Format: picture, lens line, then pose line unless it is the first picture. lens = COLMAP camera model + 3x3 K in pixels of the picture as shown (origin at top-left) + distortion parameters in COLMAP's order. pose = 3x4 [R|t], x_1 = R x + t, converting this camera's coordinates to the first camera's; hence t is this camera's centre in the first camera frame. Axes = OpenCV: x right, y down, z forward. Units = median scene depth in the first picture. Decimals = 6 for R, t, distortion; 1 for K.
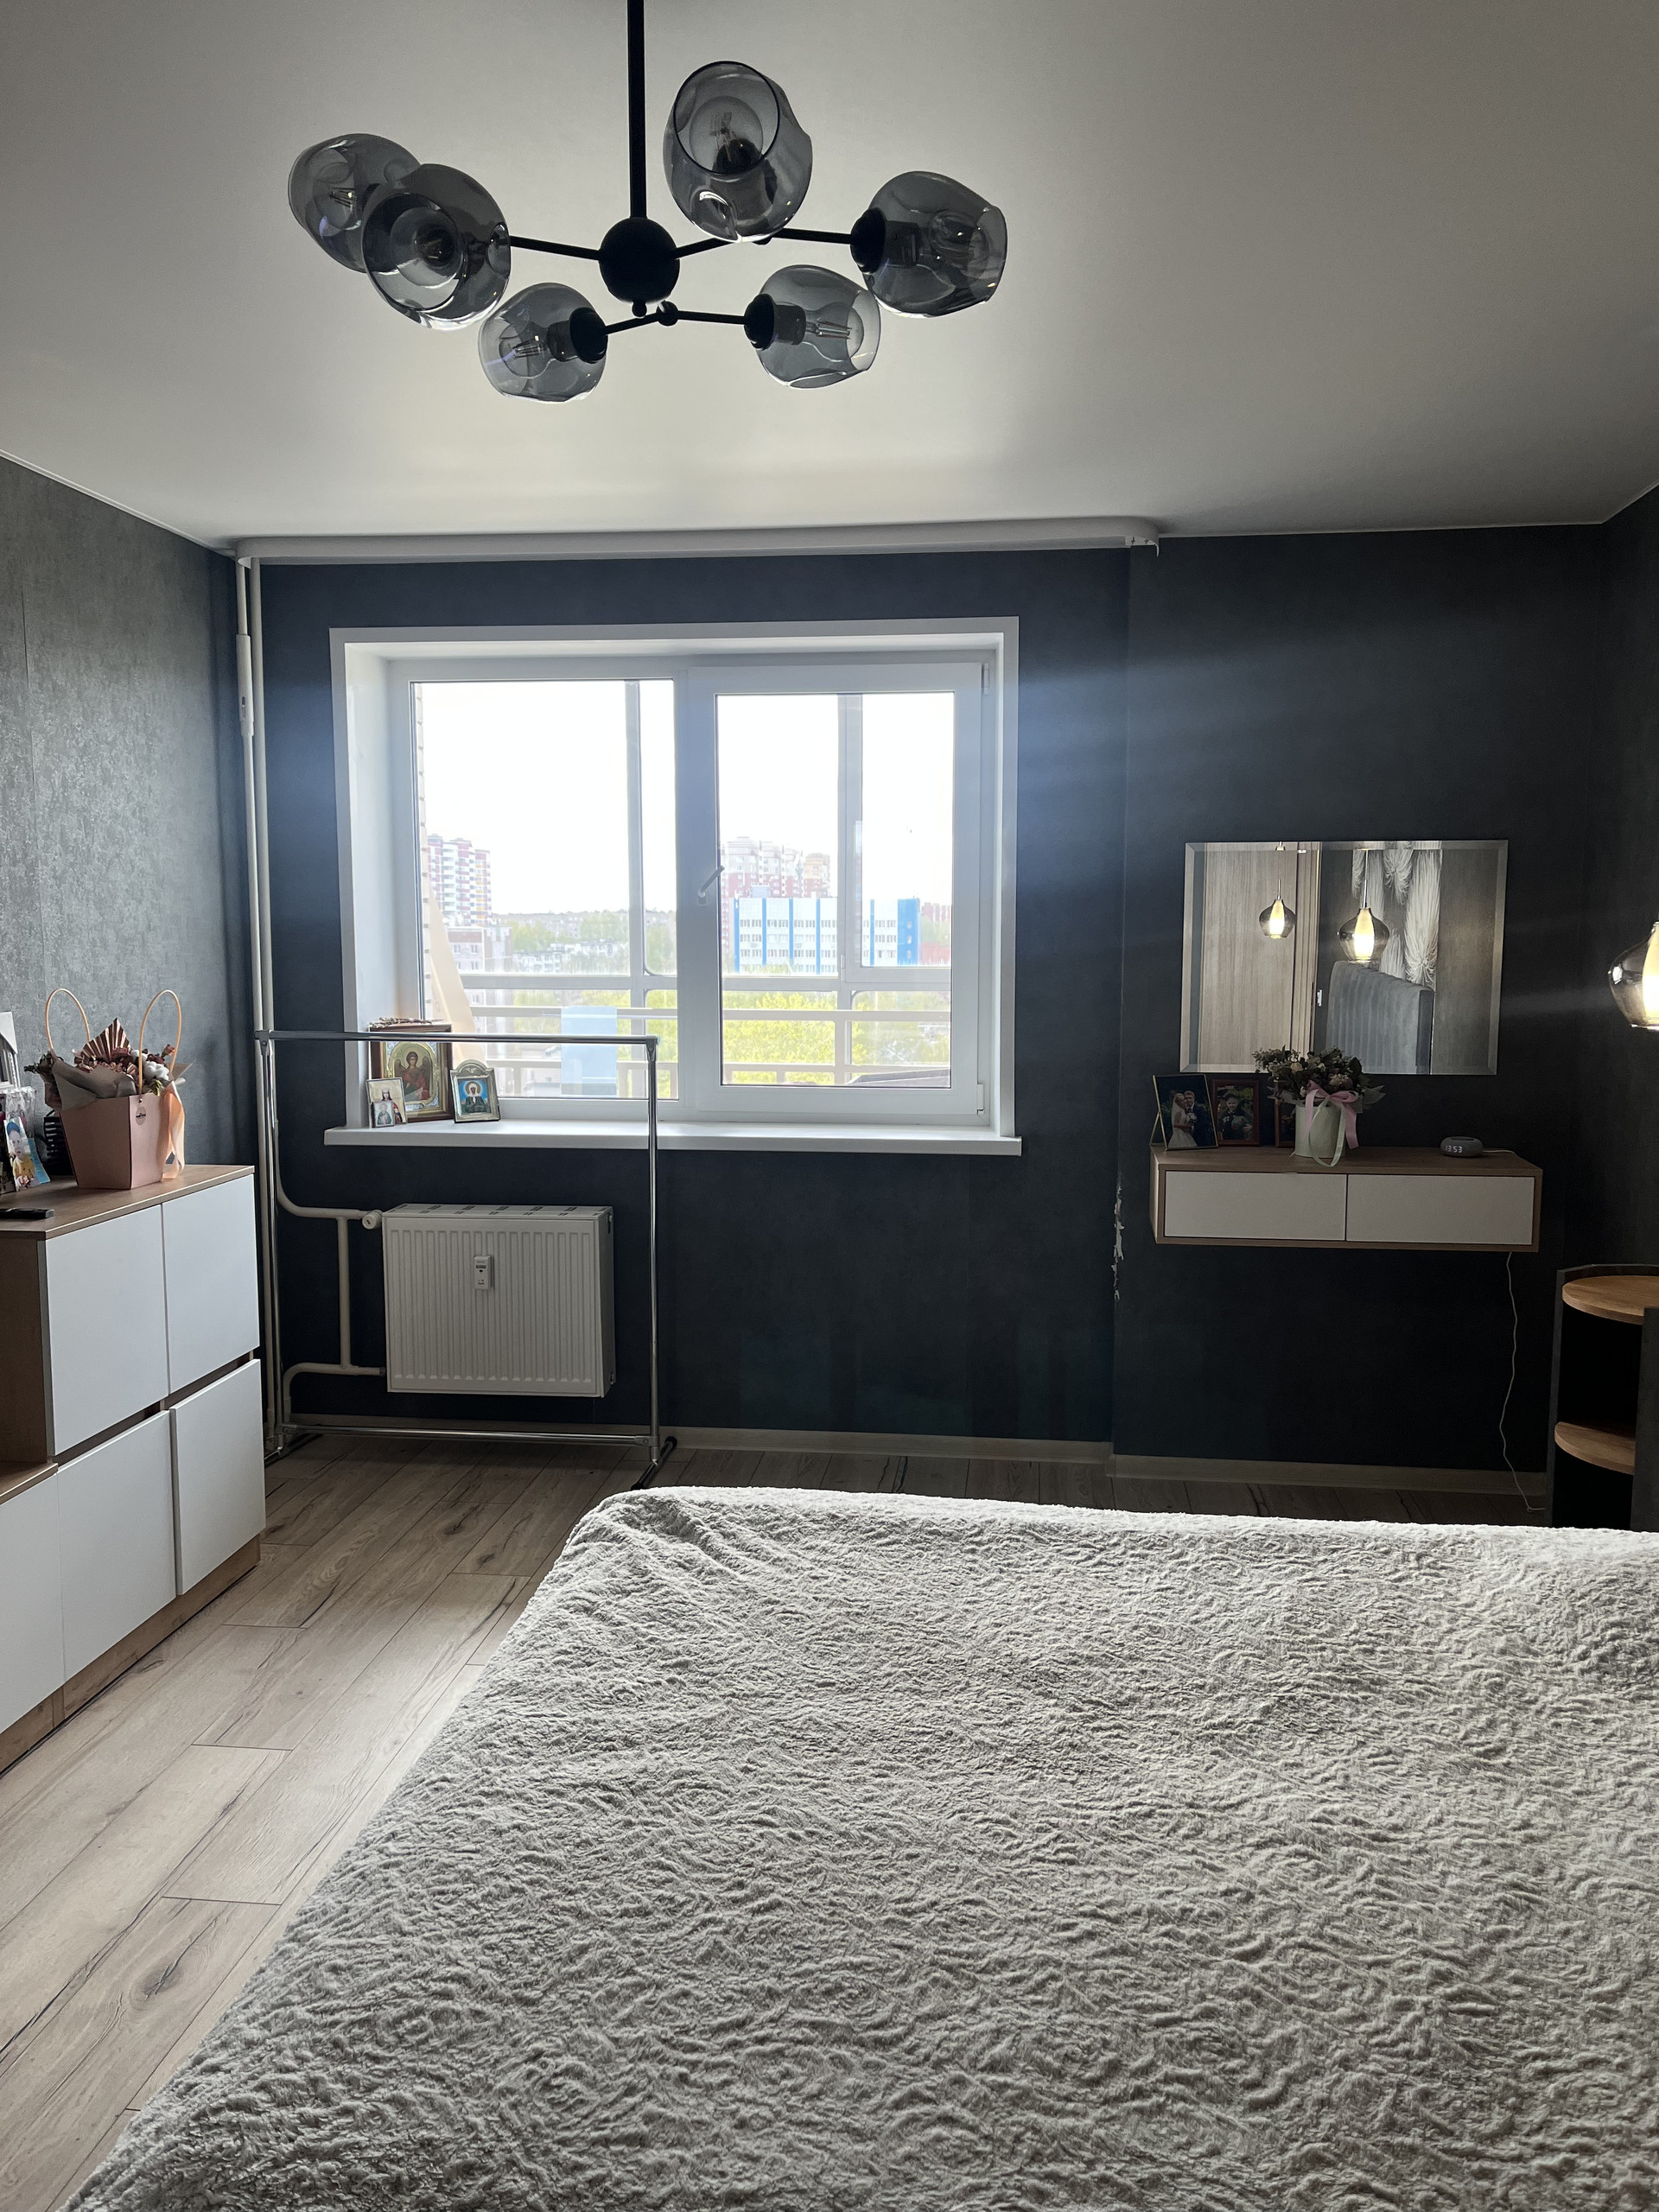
lens RADIAL K [[1693.8, 0, 843.3], [0, 1693.8, 1084.8], [0, 0, 1]] dist [0.038371, -0.033346]
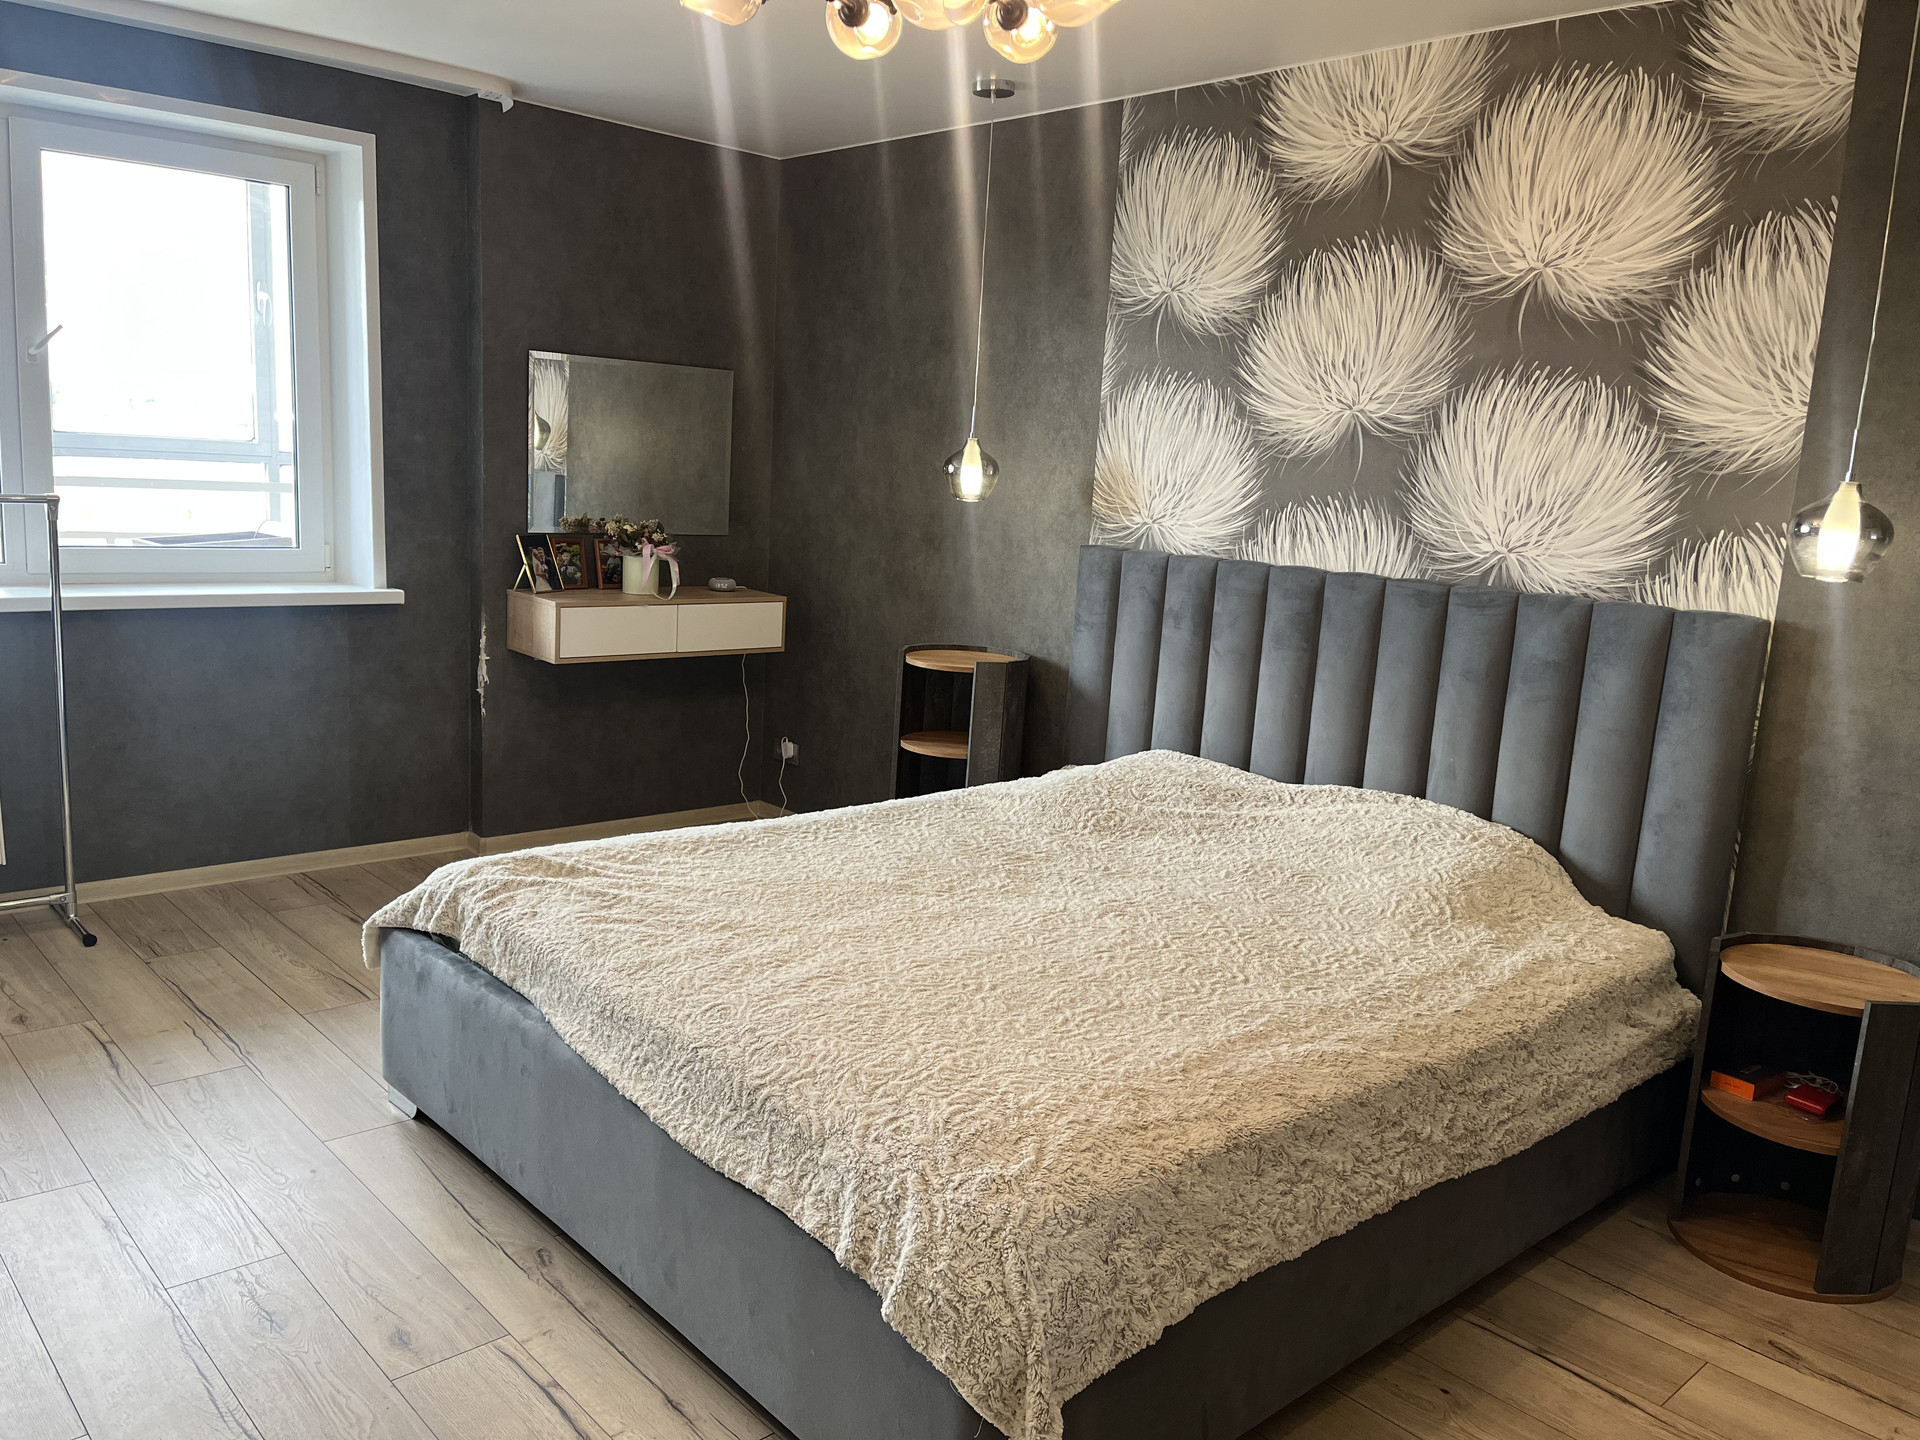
lens RADIAL K [[1470.2, 0, 965.8], [0, 1470.2, 717.5], [0, 0, 1]] dist [0.038371, -0.033346]
pose [[0.650719, -0.095325, 0.753312, -0.533753], [0.017432, 0.993703, 0.110686, 0.016484], [-0.759119, -0.058893, 0.648282, 0.023743]]
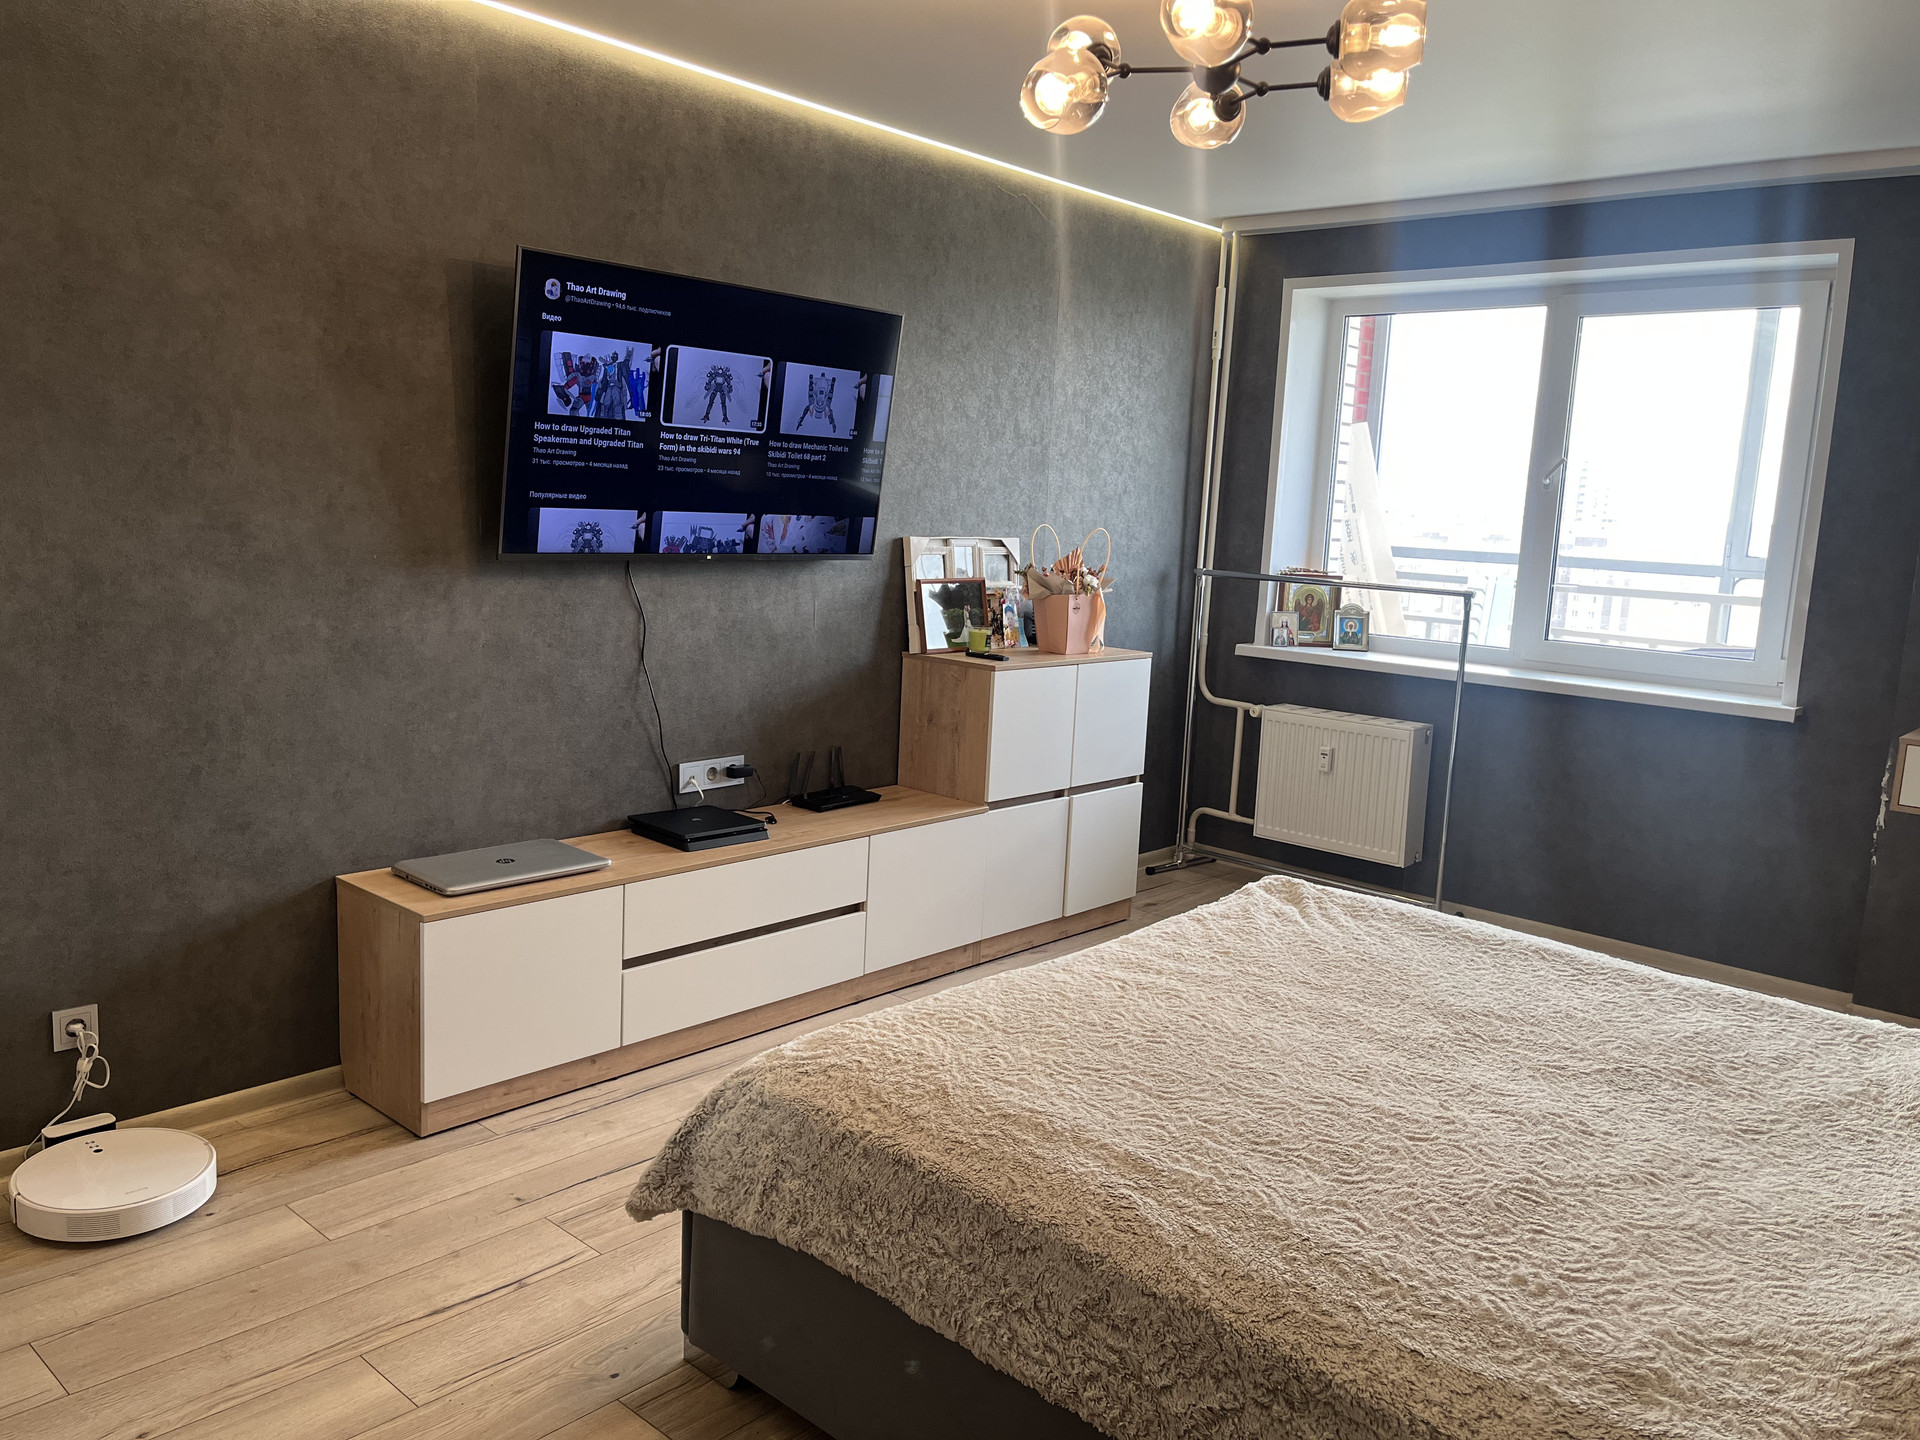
lens RADIAL K [[1470.2, 0, 961.7], [0, 1470.2, 709.8], [0, 0, 1]] dist [0.038371, -0.033346]
pose [[0.810211, 0.121430, -0.573422, 0.274571], [-0.103107, 0.992576, 0.064507, 0.033410], [0.576998, 0.006860, 0.816717, -0.149896]]
